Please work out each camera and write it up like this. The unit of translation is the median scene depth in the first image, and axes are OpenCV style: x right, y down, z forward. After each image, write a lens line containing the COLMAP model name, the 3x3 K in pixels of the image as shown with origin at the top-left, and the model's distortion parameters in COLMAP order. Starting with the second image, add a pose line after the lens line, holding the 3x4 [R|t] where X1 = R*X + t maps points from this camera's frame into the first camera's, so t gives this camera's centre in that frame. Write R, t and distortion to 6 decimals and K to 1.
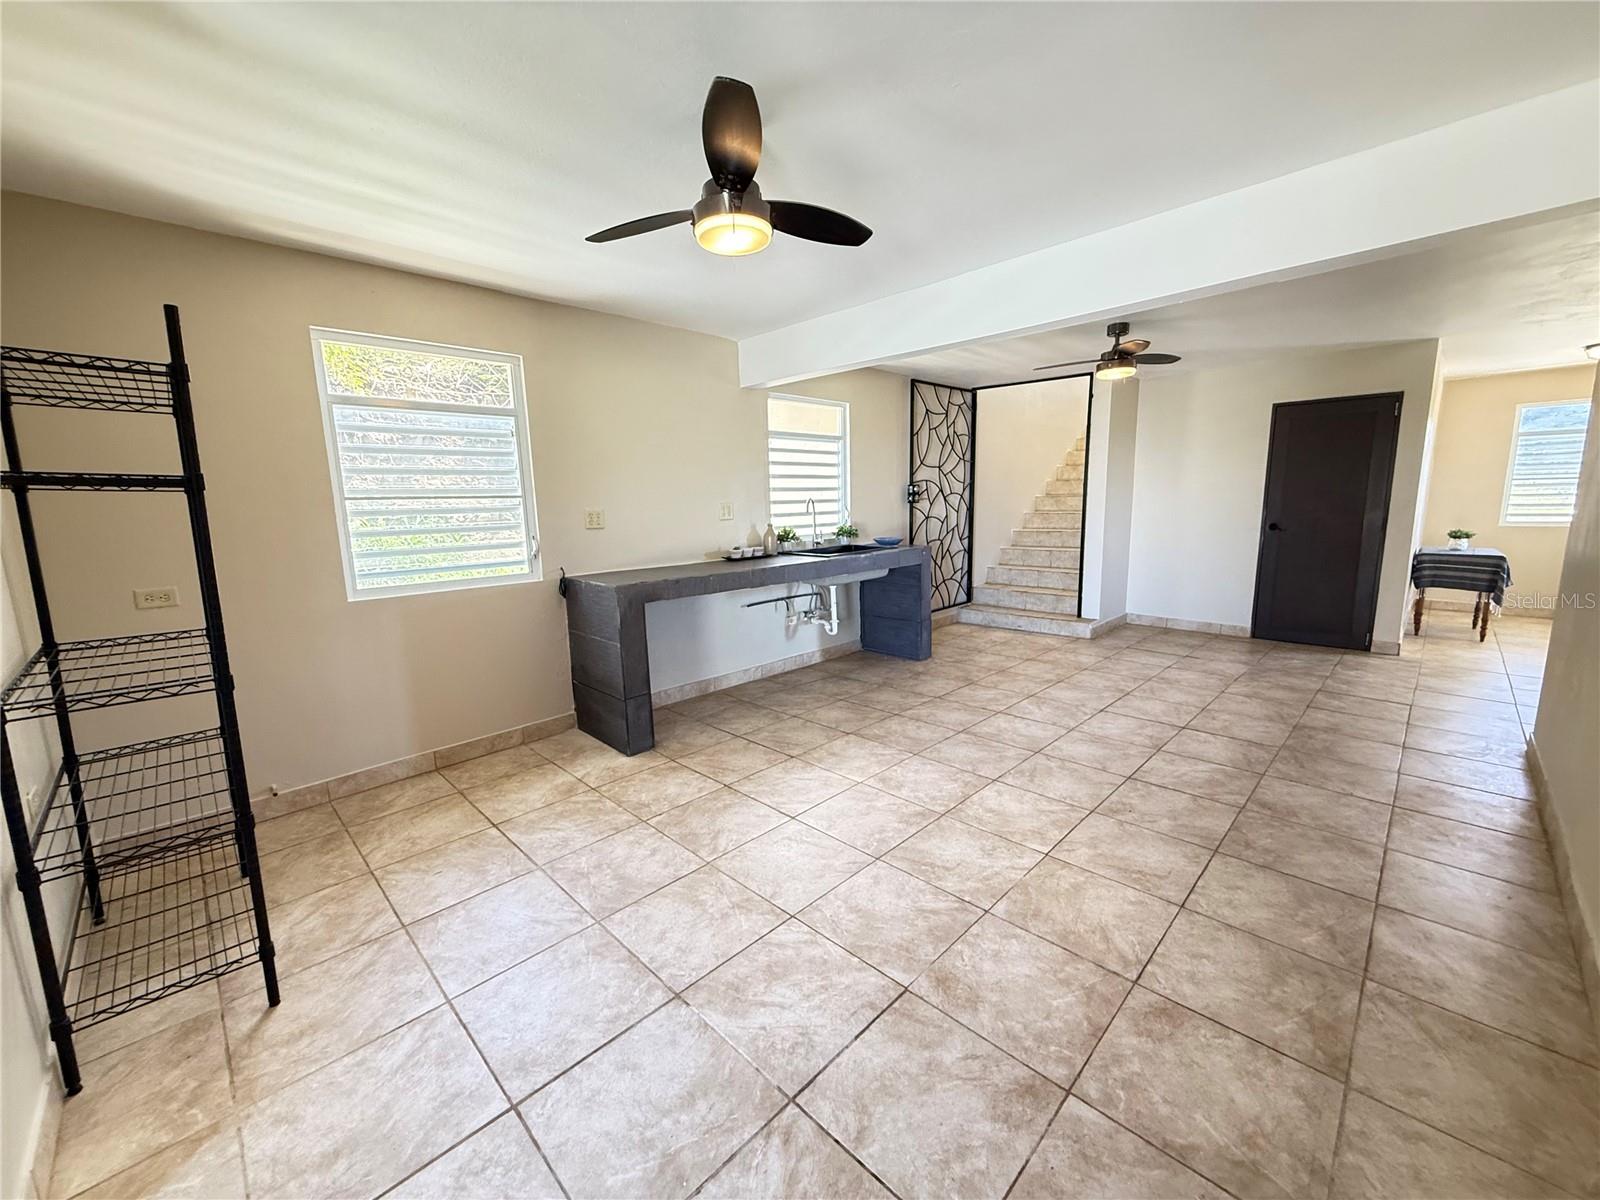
lens RADIAL K [[644.6, 0, 796.7], [0, 644.6, 605.2], [0, 0, 1]] dist [0.000589, -0.000059]
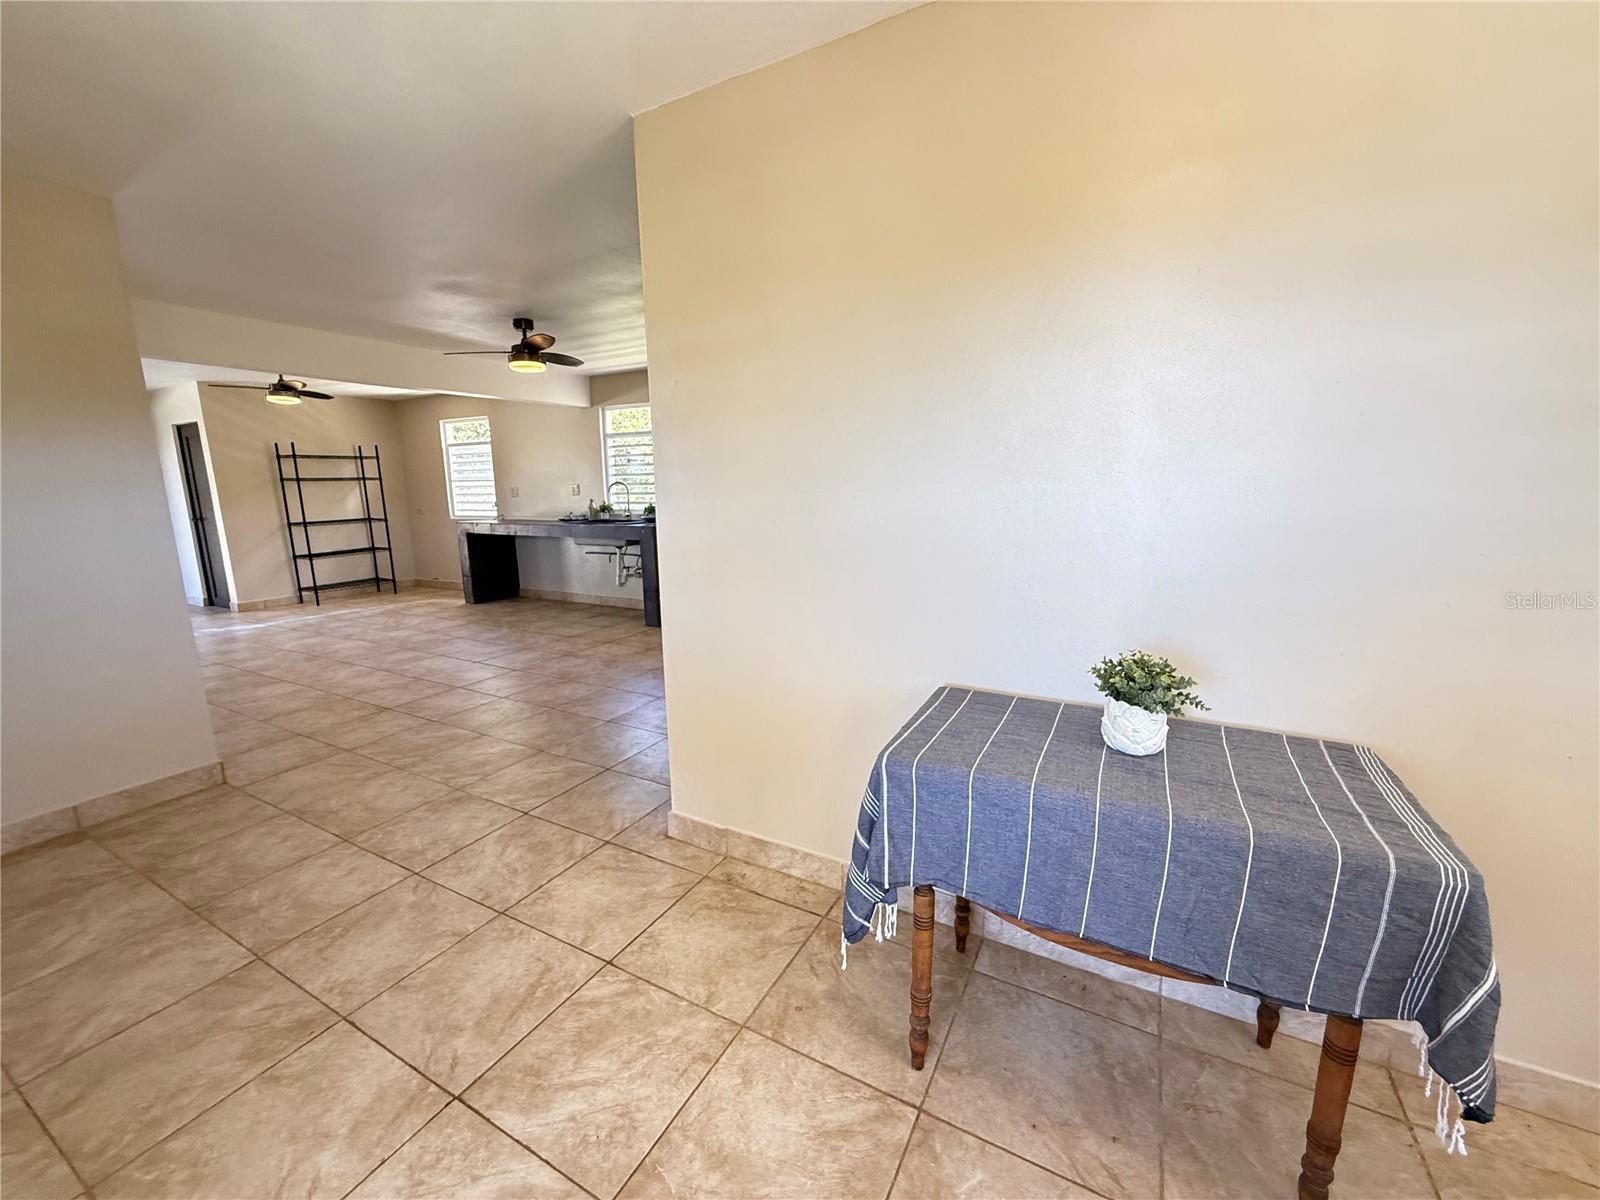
lens RADIAL K [[644.6, 0, 807.3], [0, 644.6, 603.7], [0, 0, 1]] dist [0.000589, -0.000059]
pose [[0.284346, 0.193615, -0.938968, 1.537028], [-0.149422, 0.976377, 0.156079, -0.198204], [0.947006, 0.095922, 0.306559, 1.046337]]
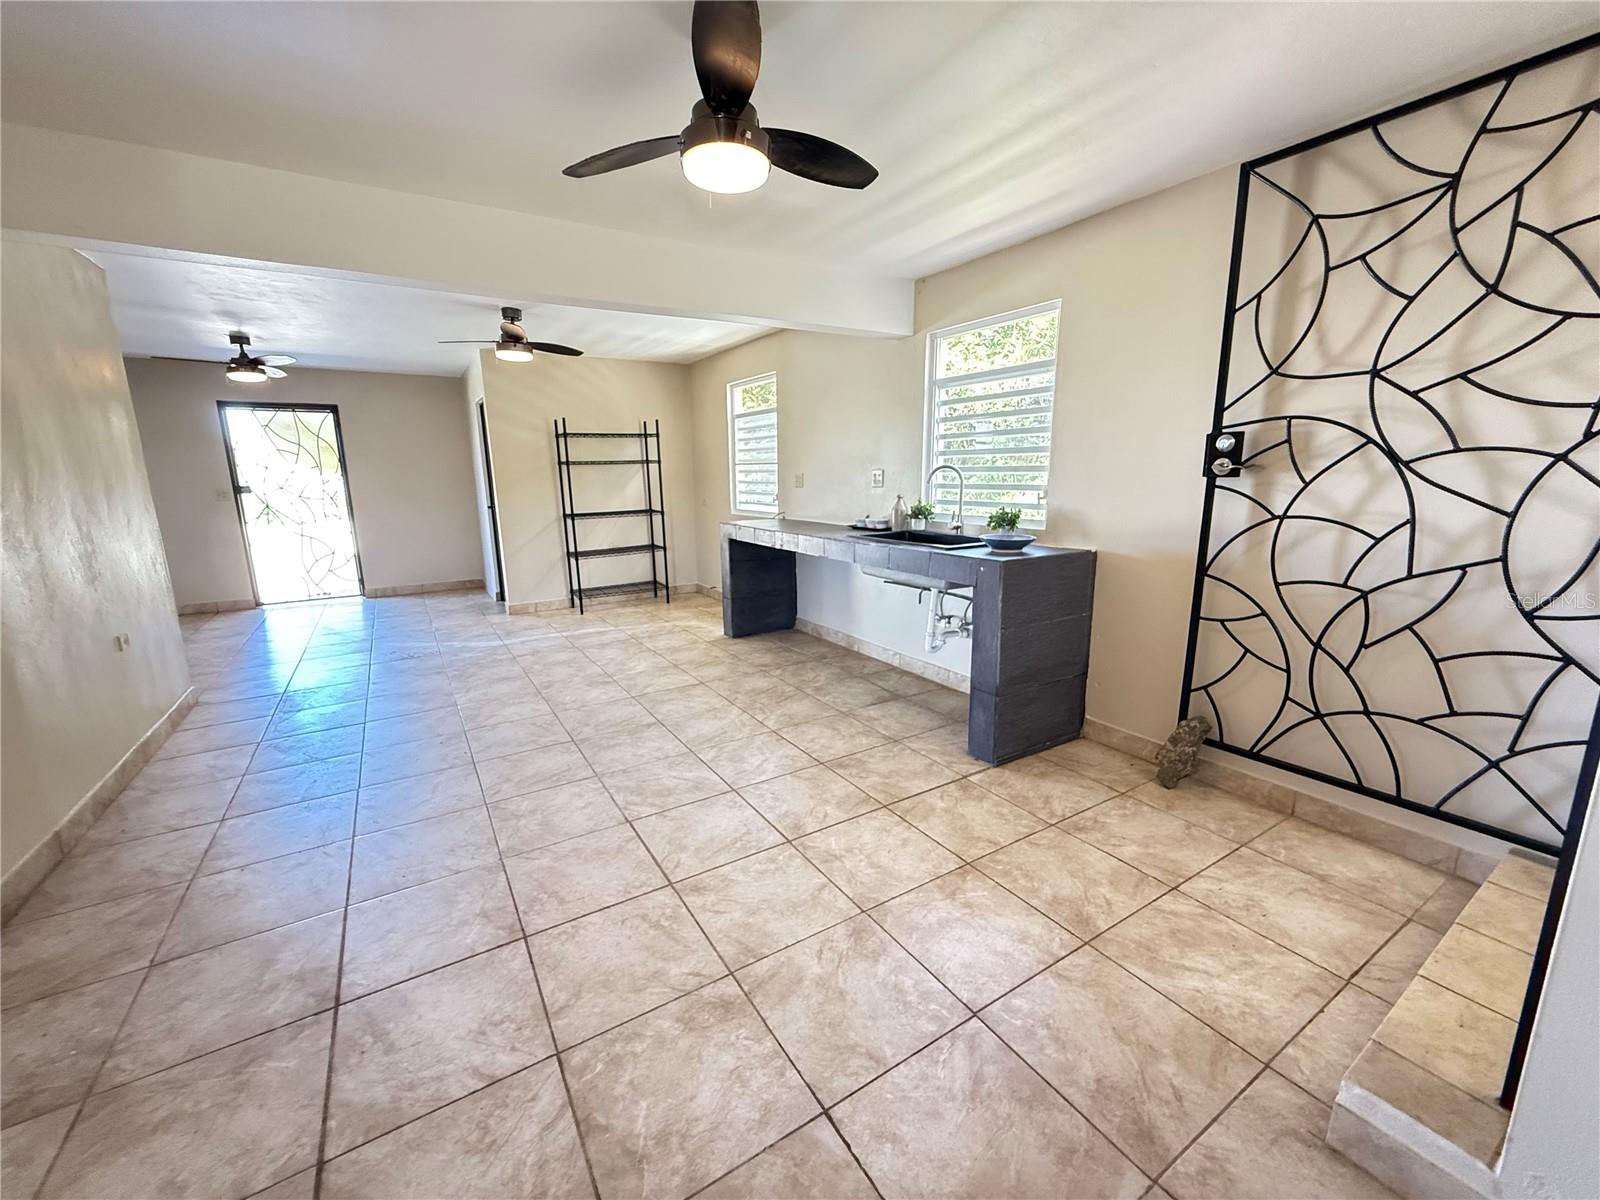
lens RADIAL K [[644.6, 0, 797.2], [0, 644.6, 602.1], [0, 0, 1]] dist [0.000589, -0.000059]
pose [[-0.234101, 0.219556, -0.947097, 0.847783], [-0.140738, 0.956252, 0.256465, -0.192529], [0.961972, 0.193331, -0.192960, 1.070680]]
